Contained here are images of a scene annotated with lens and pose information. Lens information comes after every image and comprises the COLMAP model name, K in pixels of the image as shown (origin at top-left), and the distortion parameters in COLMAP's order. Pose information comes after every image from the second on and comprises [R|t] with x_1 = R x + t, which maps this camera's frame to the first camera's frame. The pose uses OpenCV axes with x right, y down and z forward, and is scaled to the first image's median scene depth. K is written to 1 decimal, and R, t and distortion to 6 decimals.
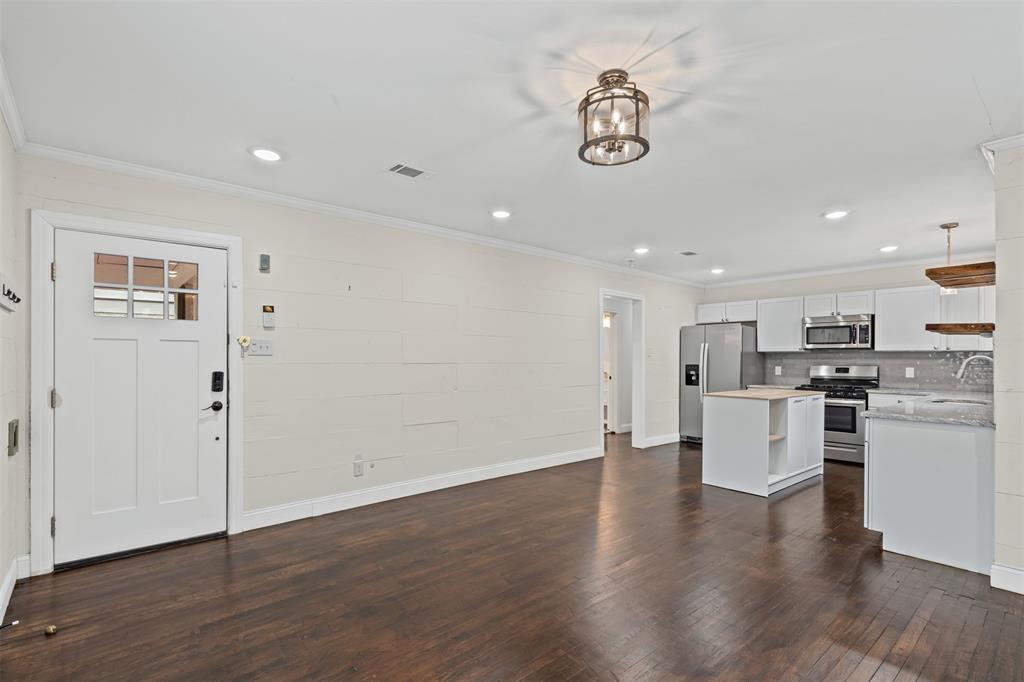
lens RADIAL K [[466.4, 0, 497.4], [0, 466.4, 356.3], [0, 0, 1]] dist [-0.013138, 0.003818]
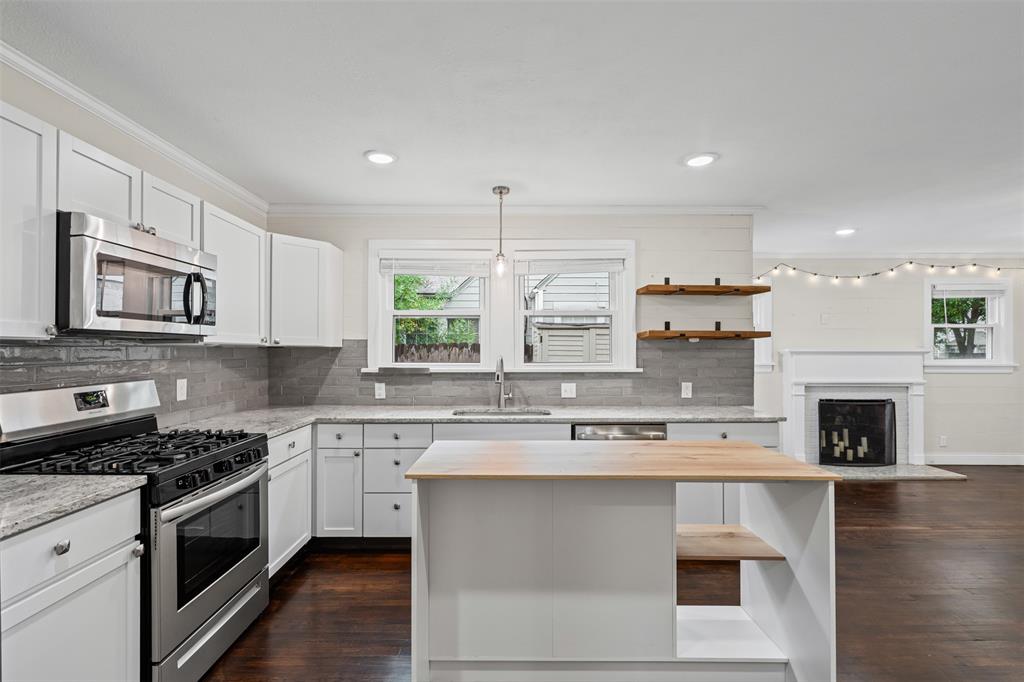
lens RADIAL K [[466.4, 0, 503.8], [0, 466.4, 348.0], [0, 0, 1]] dist [-0.013138, 0.003818]
pose [[-0.766907, -0.002495, 0.641753, 0.546690], [-0.007111, 0.999964, -0.004610, -0.013027], [-0.641719, -0.008099, -0.766897, 1.882262]]
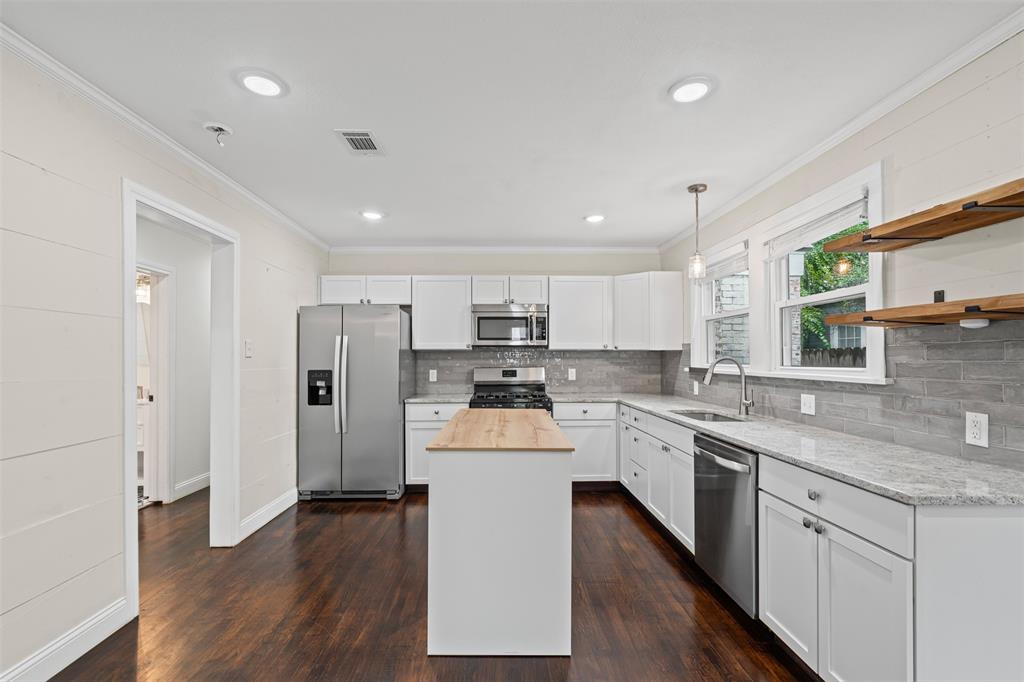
lens RADIAL K [[466.4, 0, 505.1], [0, 466.4, 352.4], [0, 0, 1]] dist [-0.013138, 0.003818]
pose [[0.621303, 0.003586, 0.783562, 0.200645], [-0.000860, 0.999992, -0.003895, -0.005324], [-0.783570, 0.001746, 0.621301, 0.900831]]
